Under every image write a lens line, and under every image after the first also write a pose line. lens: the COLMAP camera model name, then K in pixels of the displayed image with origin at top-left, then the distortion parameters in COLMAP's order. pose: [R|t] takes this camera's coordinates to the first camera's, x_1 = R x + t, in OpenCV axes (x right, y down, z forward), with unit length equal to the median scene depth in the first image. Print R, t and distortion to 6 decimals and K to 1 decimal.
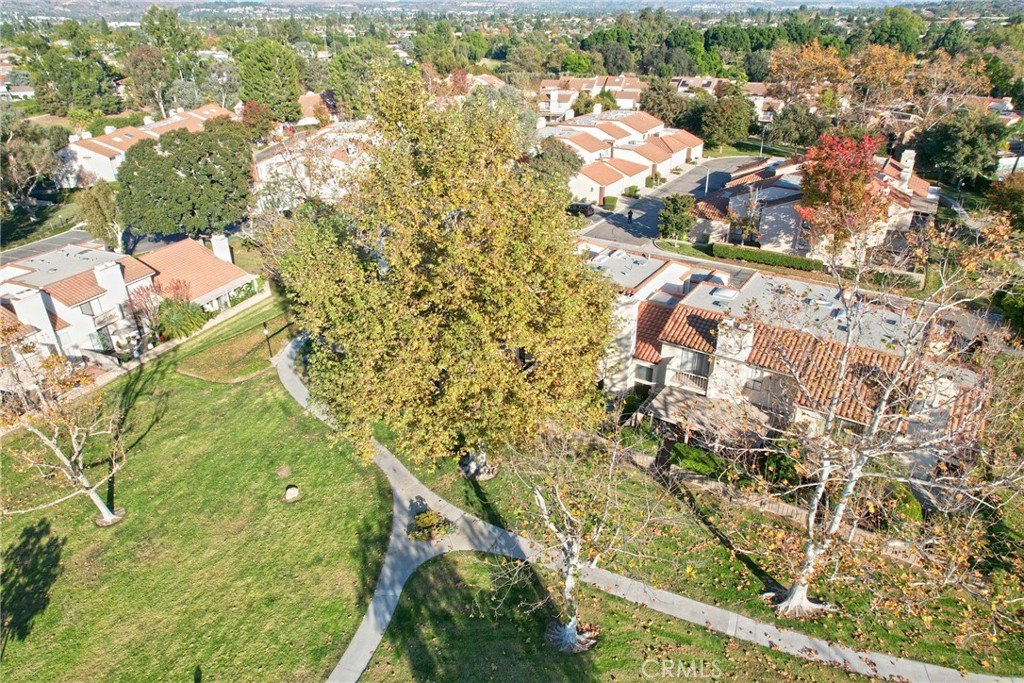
lens RADIAL K [[654.2, 0, 514.9], [0, 654.2, 337.3], [0, 0, 1]] dist [-0.072968, 0.064383]
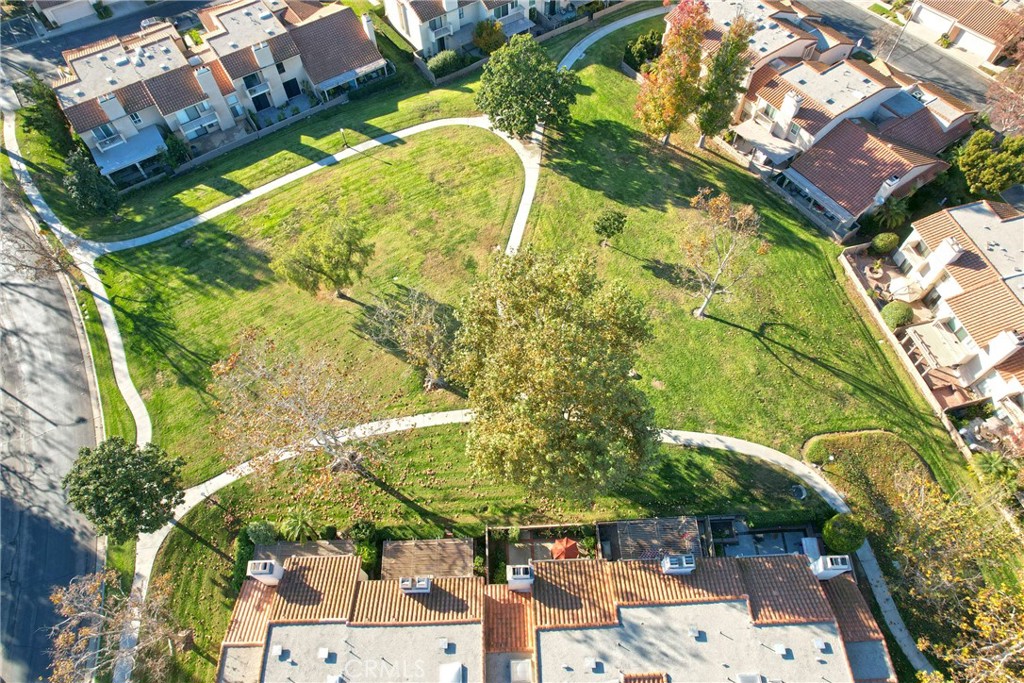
lens RADIAL K [[654.2, 0, 511.5], [0, 654.2, 338.7], [0, 0, 1]] dist [-0.072968, 0.064383]
pose [[-0.805226, 0.521891, -0.281496, 0.187386], [-0.228445, 0.165045, 0.959465, -0.758023], [0.547196, 0.836893, -0.013675, 0.469340]]
